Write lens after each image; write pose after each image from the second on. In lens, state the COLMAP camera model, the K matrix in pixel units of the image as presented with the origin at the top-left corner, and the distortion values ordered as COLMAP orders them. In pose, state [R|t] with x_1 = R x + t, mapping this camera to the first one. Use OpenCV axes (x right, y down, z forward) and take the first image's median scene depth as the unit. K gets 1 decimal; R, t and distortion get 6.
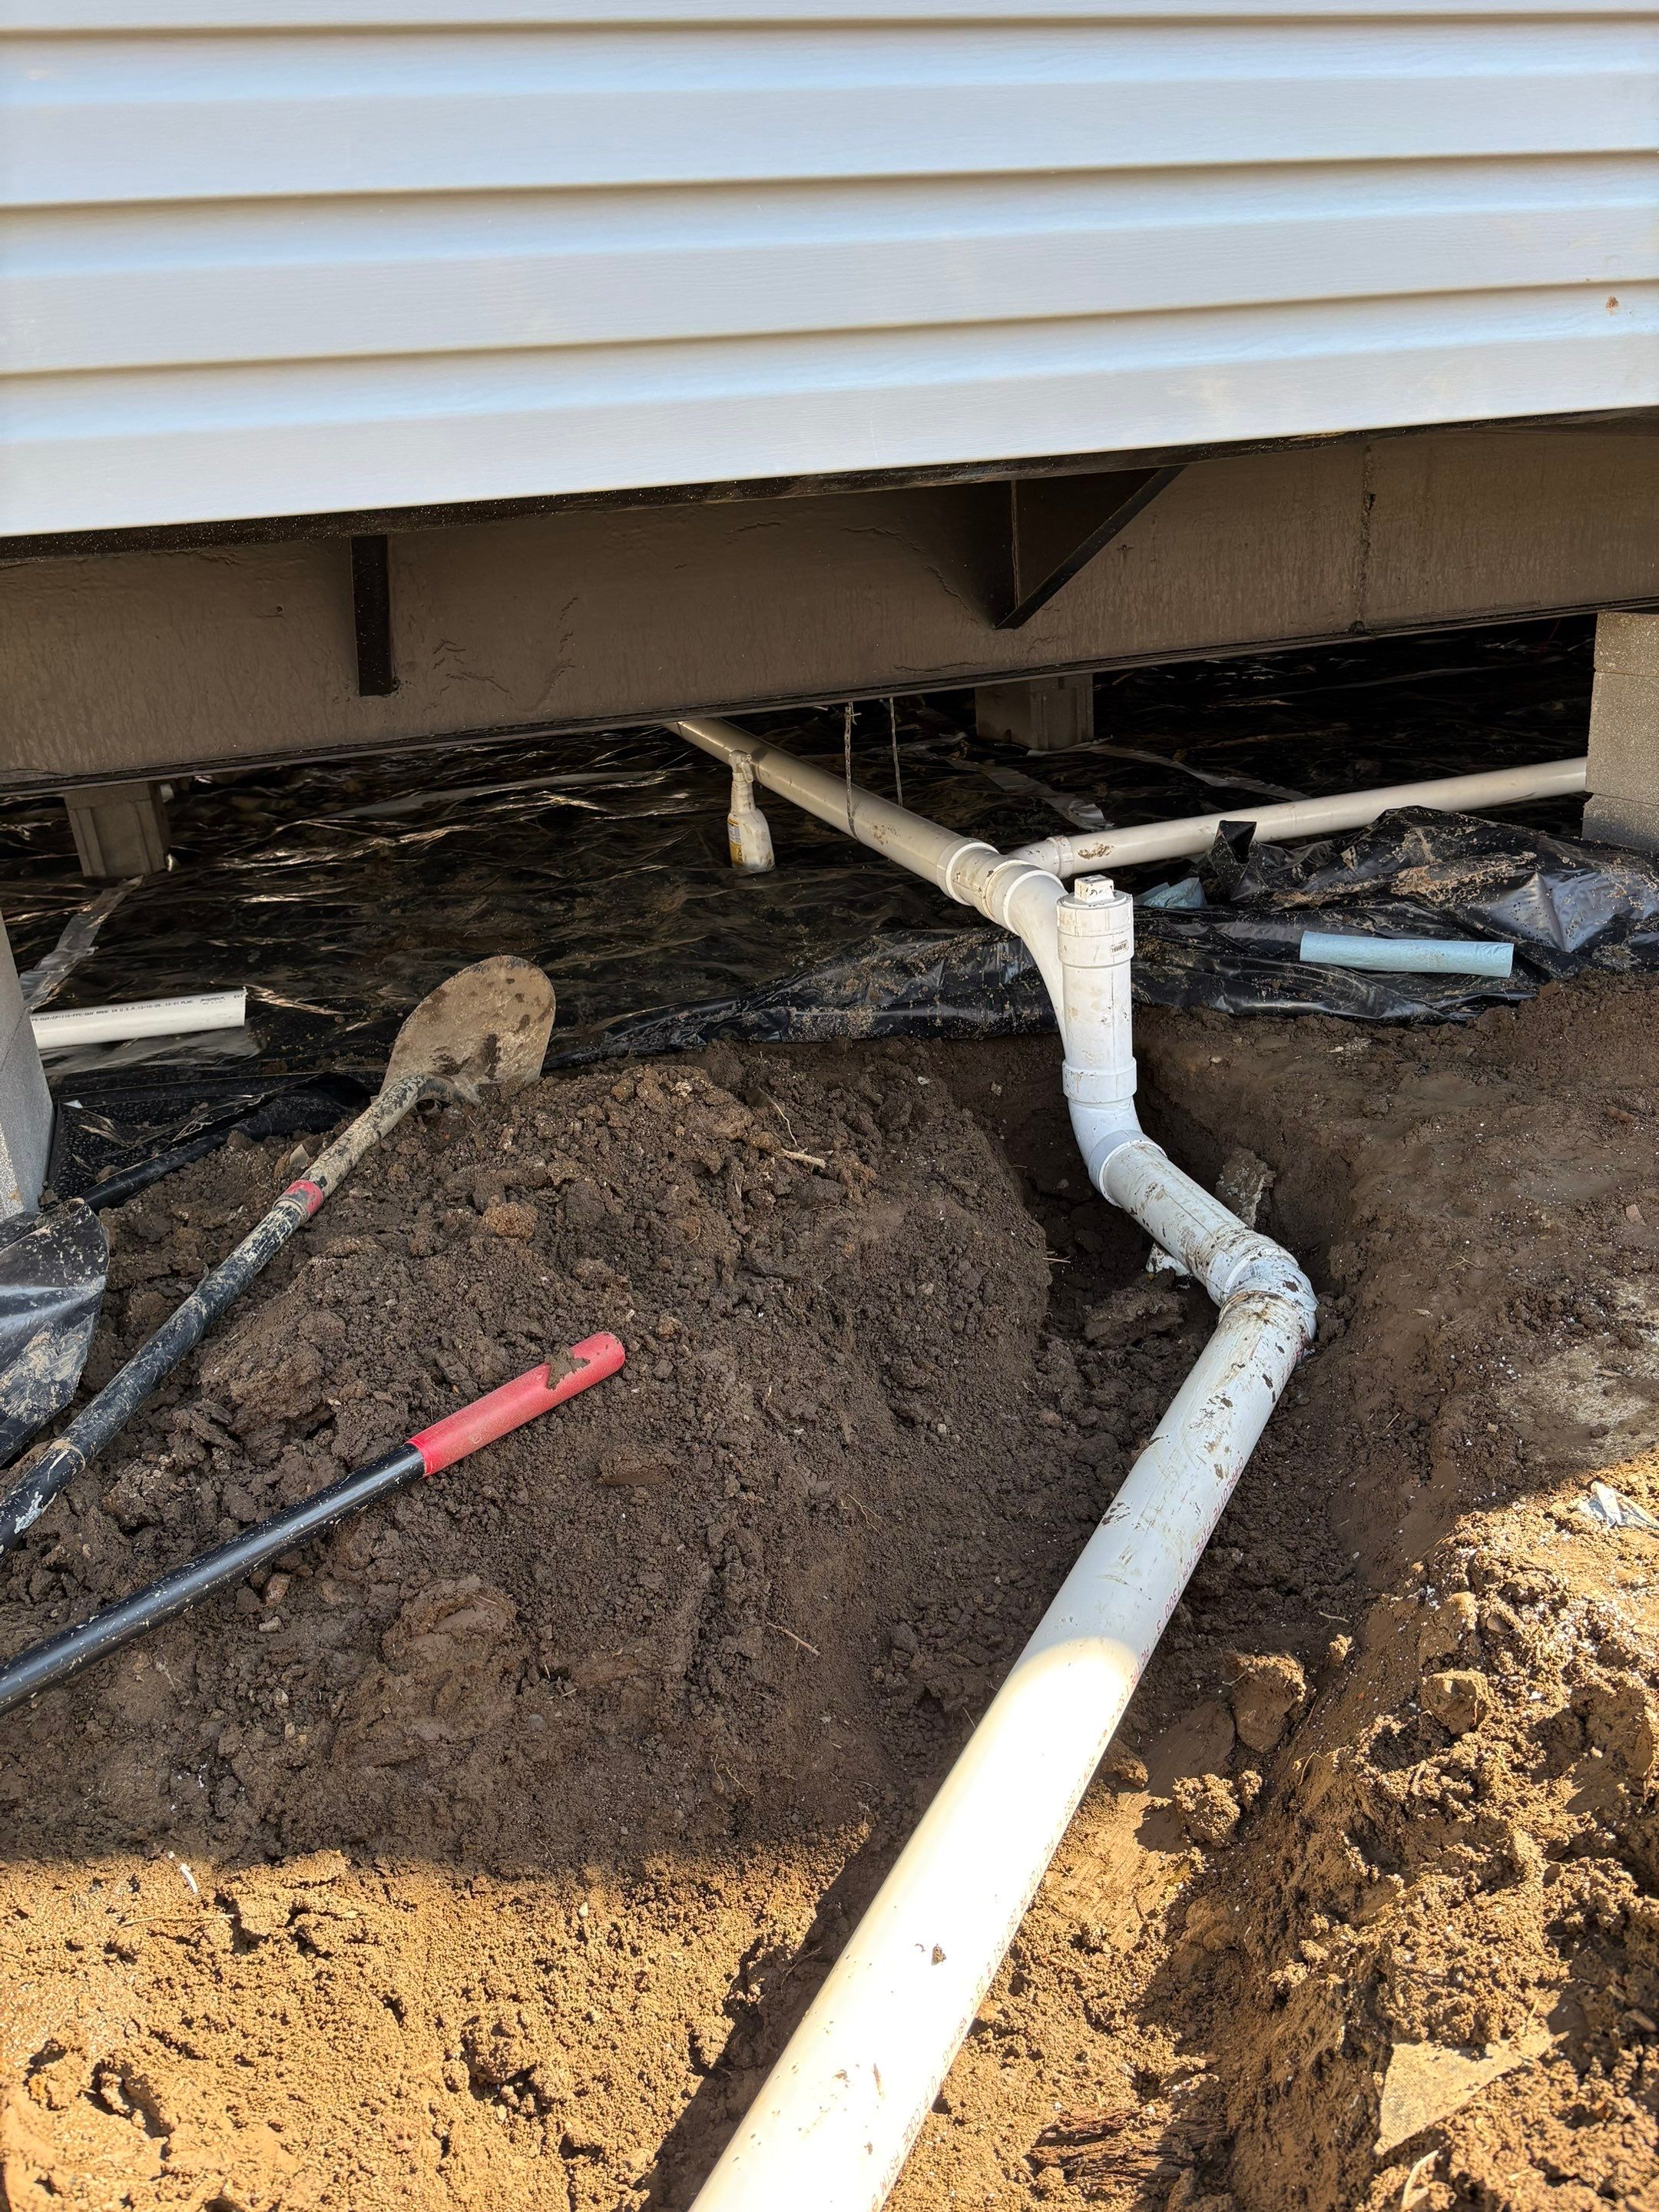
lens RADIAL K [[1640.4, 0, 829.5], [0, 1640.4, 1106.0], [0, 0, 1]] dist [0.057669, -0.064575]
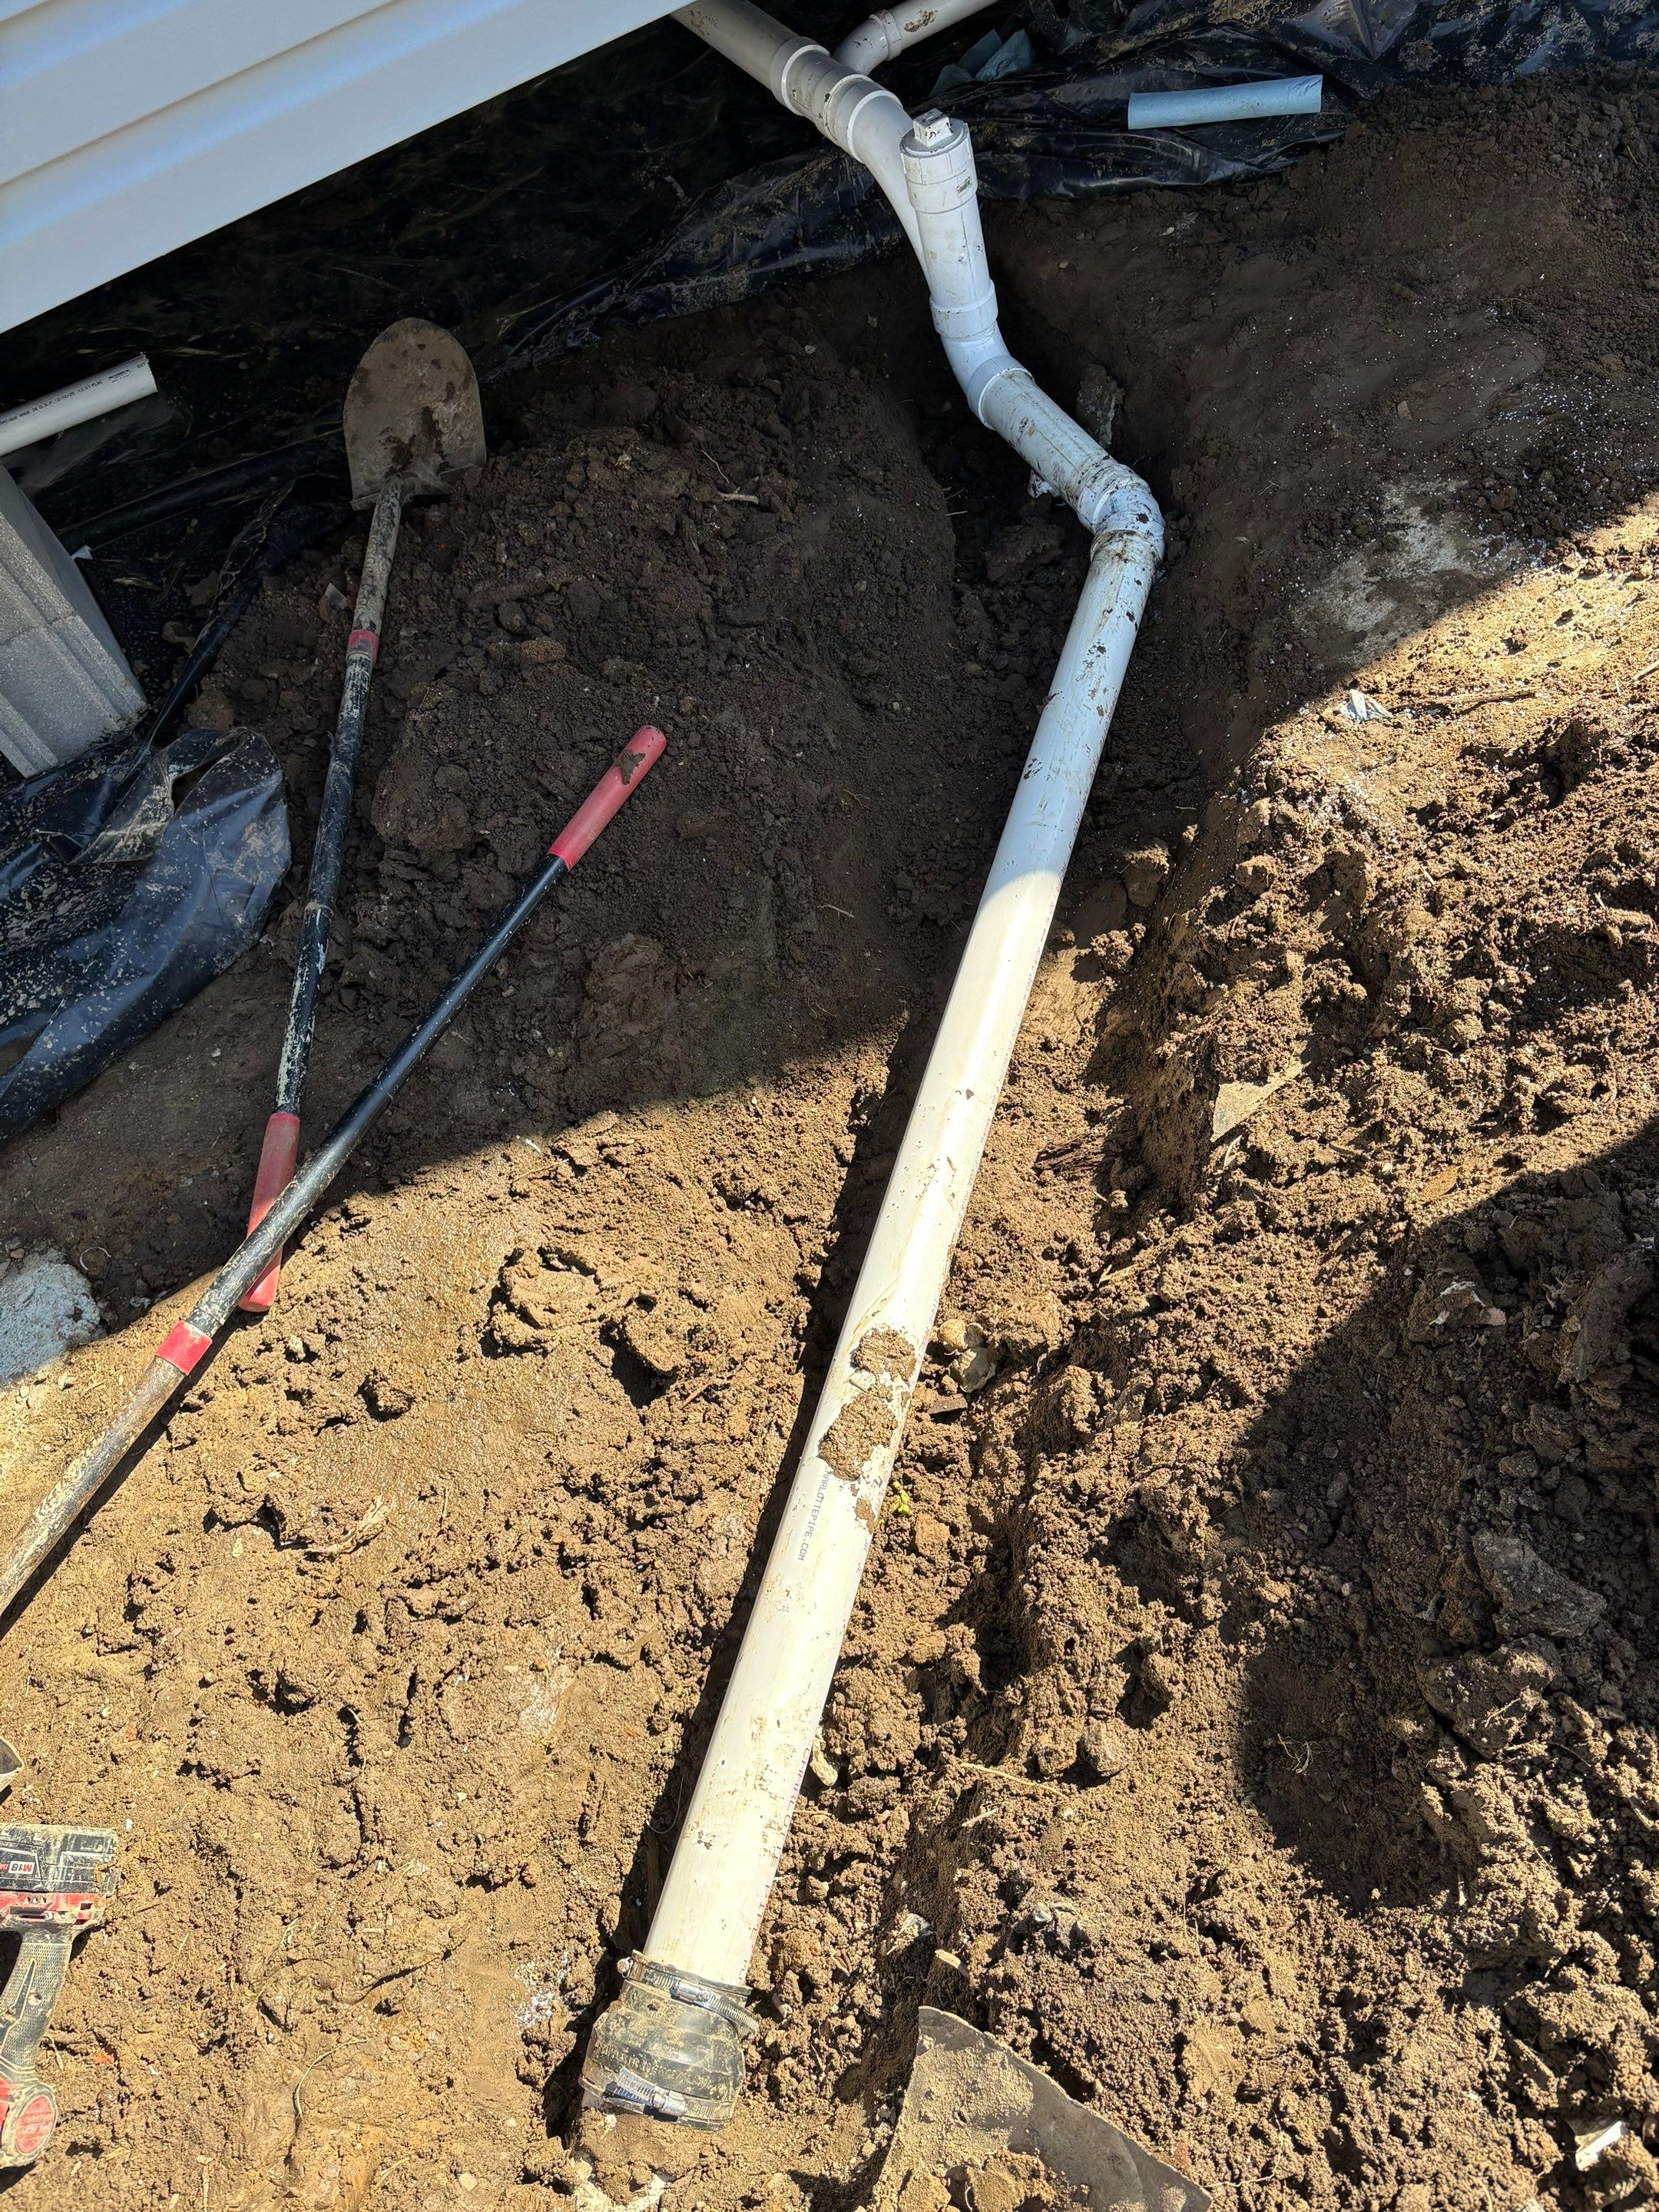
lens RADIAL K [[1741.2, 0, 829.5], [0, 1741.2, 1106.0], [0, 0, 1]] dist [-0.012454, -0.002025]
pose [[0.974088, -0.225641, -0.015458, -0.046778], [0.193105, 0.794158, 0.576215, -0.493677], [-0.117741, -0.564269, 0.817152, -0.435213]]
